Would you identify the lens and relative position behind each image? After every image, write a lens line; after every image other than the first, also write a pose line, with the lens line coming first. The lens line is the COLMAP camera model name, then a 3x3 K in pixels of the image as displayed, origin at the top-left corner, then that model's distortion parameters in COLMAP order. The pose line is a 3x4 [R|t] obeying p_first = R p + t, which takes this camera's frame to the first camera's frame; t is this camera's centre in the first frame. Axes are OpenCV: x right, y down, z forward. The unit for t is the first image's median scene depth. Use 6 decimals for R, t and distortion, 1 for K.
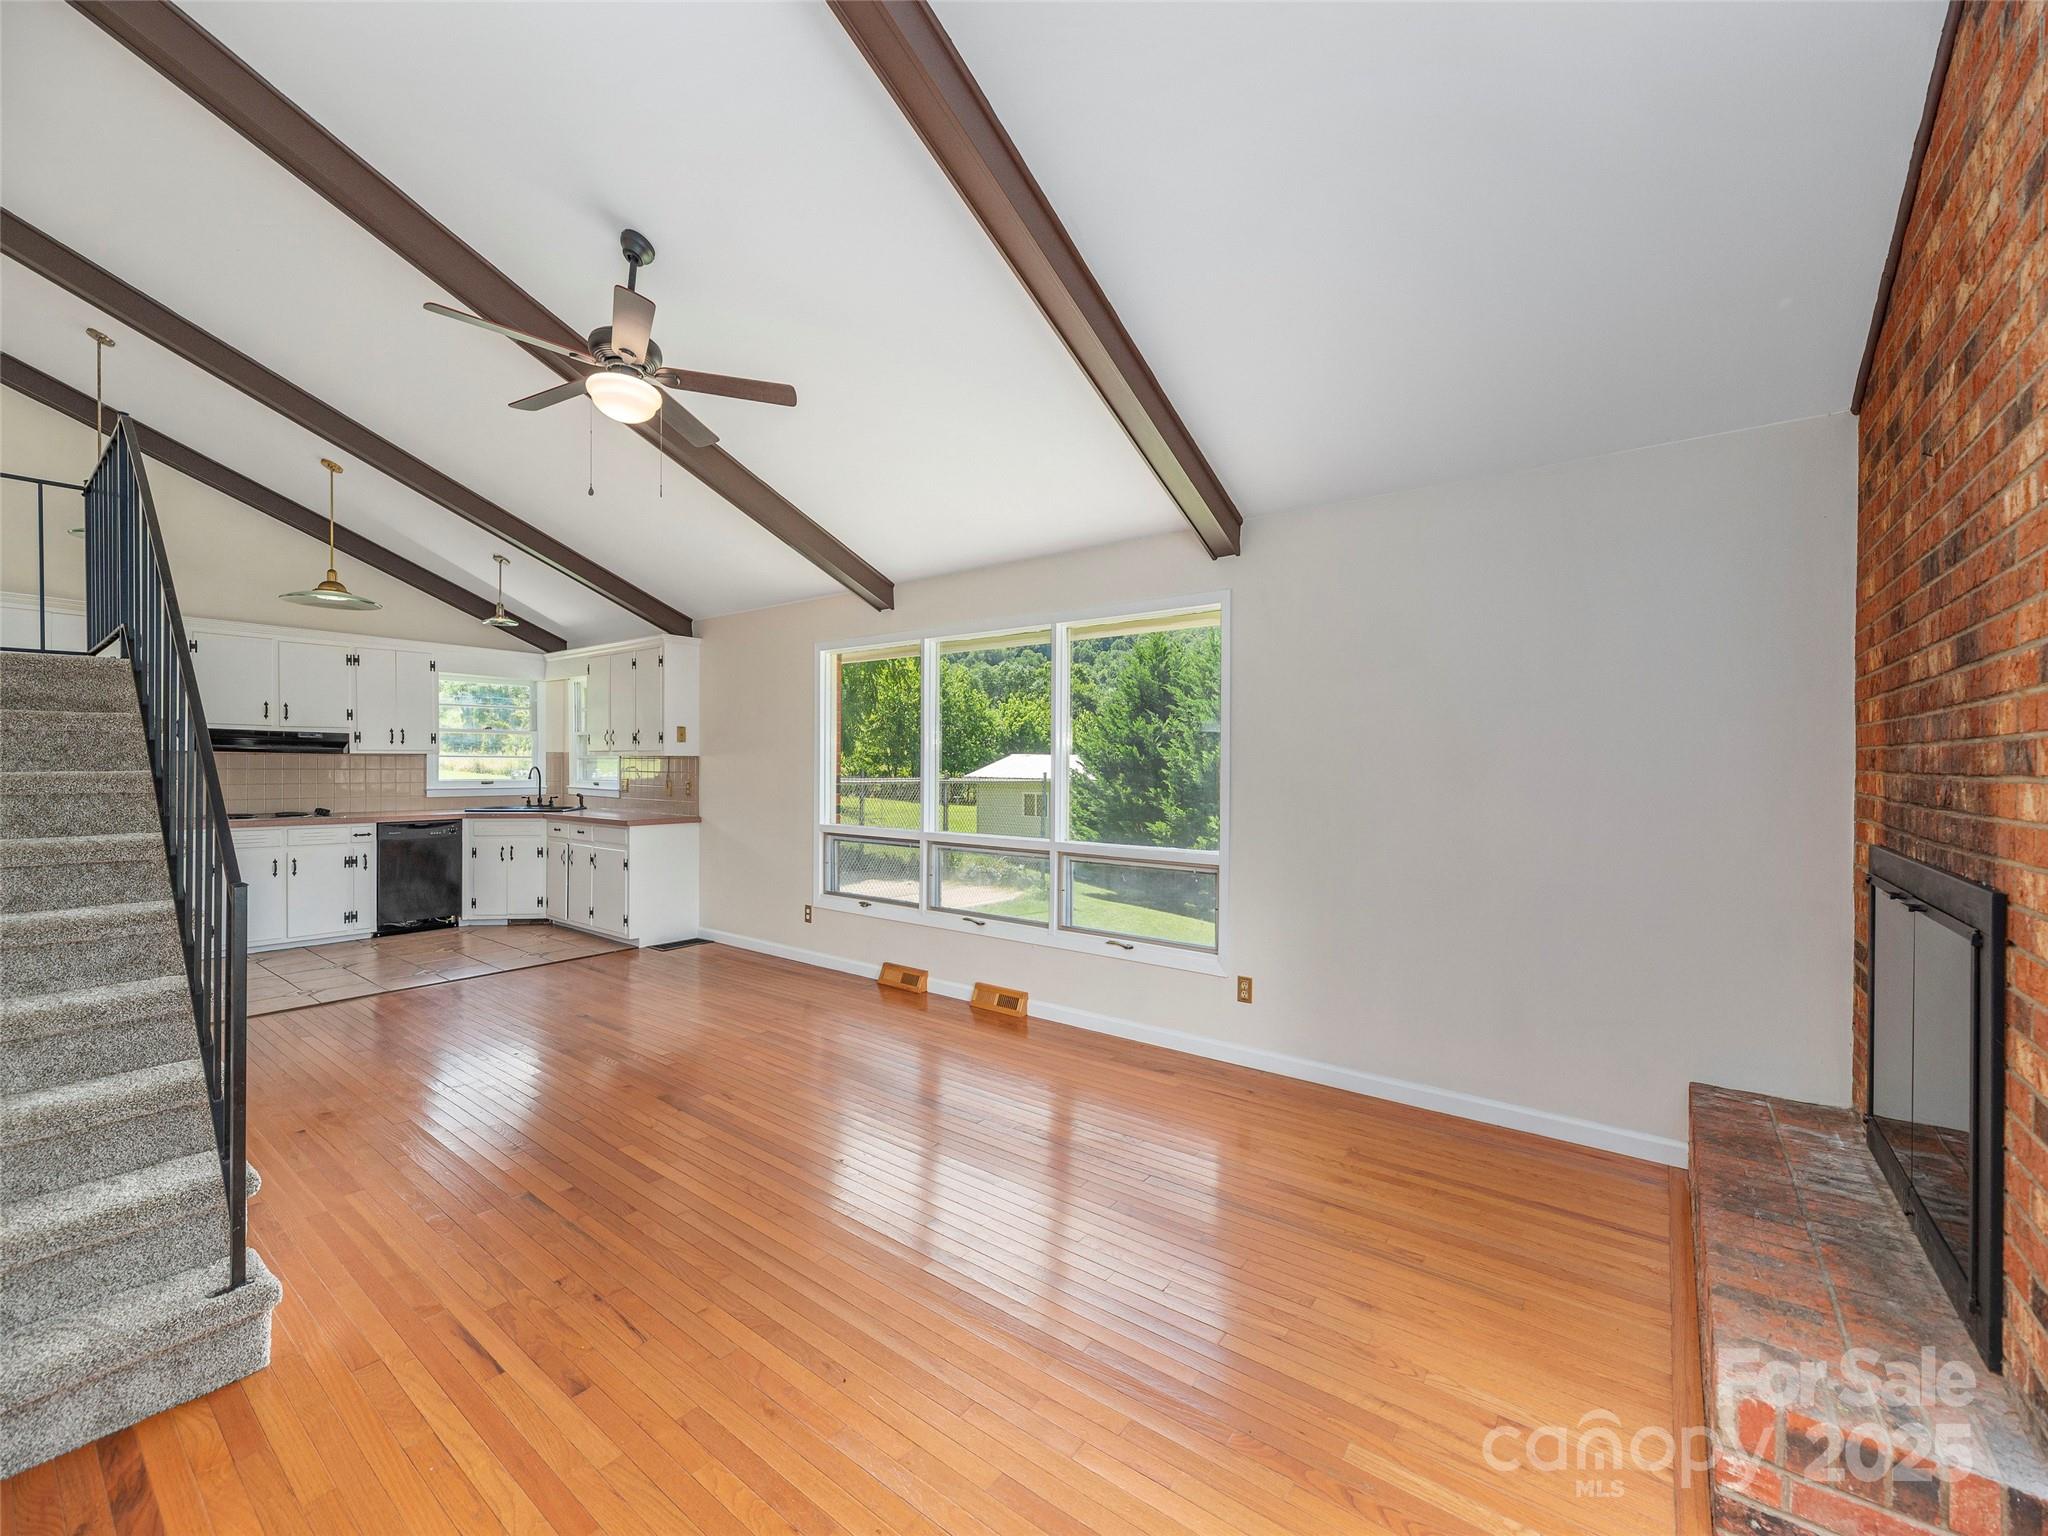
lens RADIAL K [[841.0, 0, 1022.0], [0, 841.0, 776.6], [0, 0, 1]] dist [-0.001323, 0.000230]
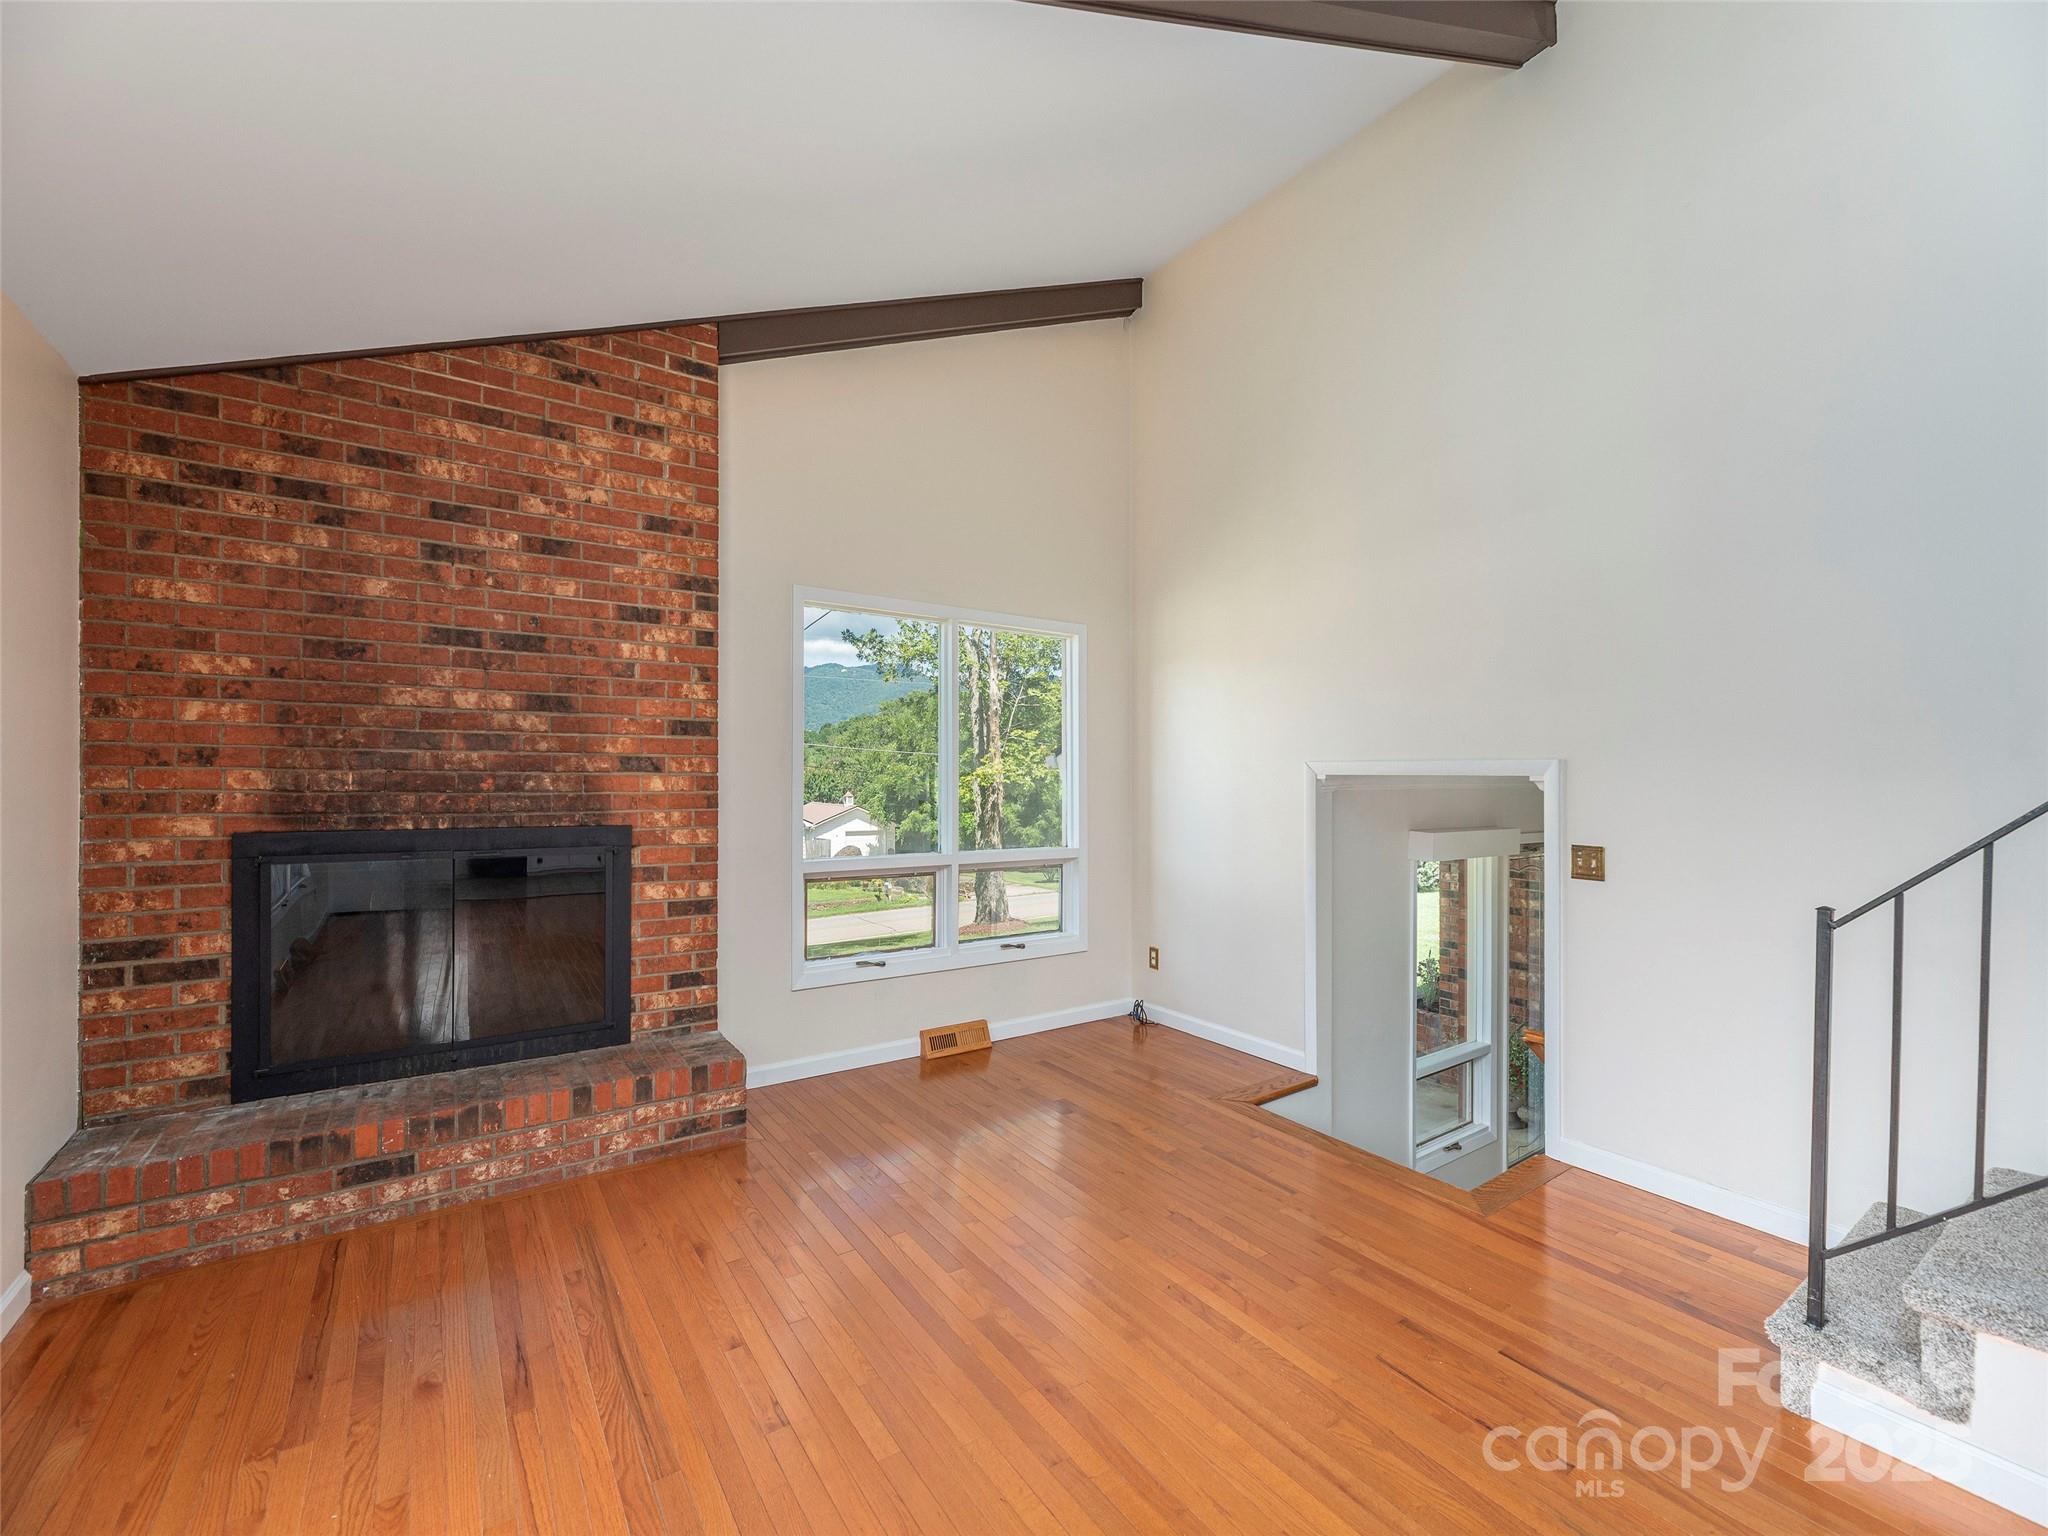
lens RADIAL K [[841.0, 0, 1022.0], [0, 841.0, 776.6], [0, 0, 1]] dist [-0.001323, 0.000230]
pose [[-0.951127, -0.015635, 0.308403, -0.115391], [-0.010410, 0.999773, 0.018581, -0.006188], [-0.308623, 0.014462, -0.951074, 0.682535]]
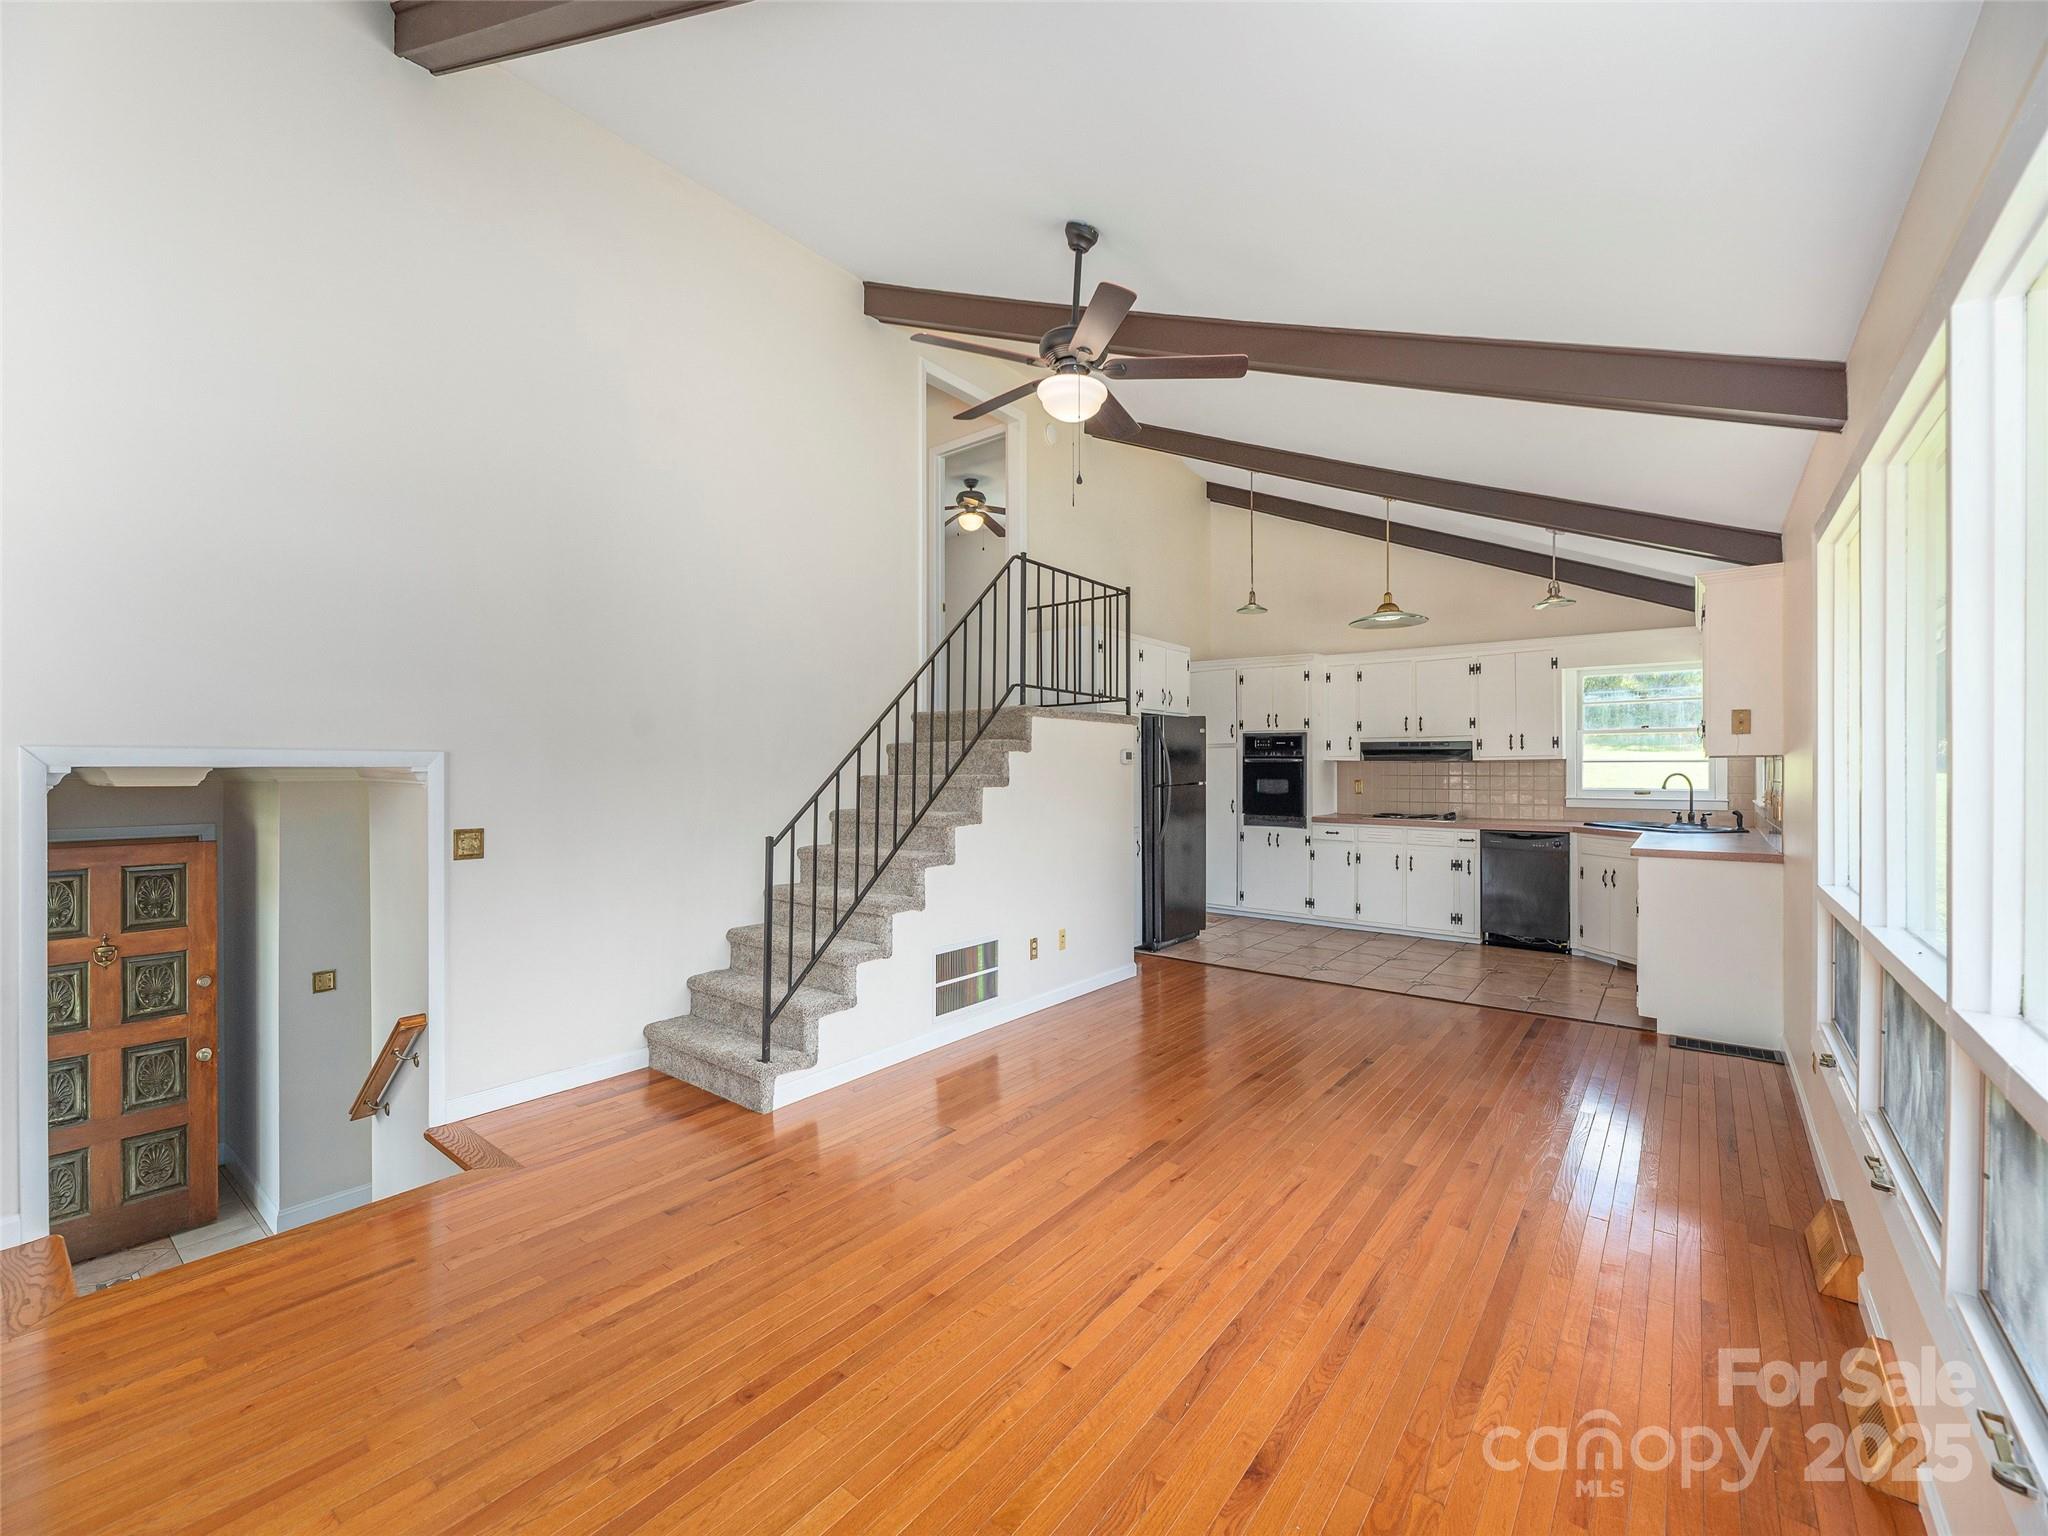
lens RADIAL K [[860.5, 0, 1024.0], [0, 860.5, 768.0], [0, 0, 1]] dist [-0.000297, -0.000105]
pose [[-0.022656, -0.010621, -0.999687, 0.272208], [-0.014455, 0.999843, -0.010295, 0.000387], [0.999639, 0.014217, -0.022806, 0.493533]]
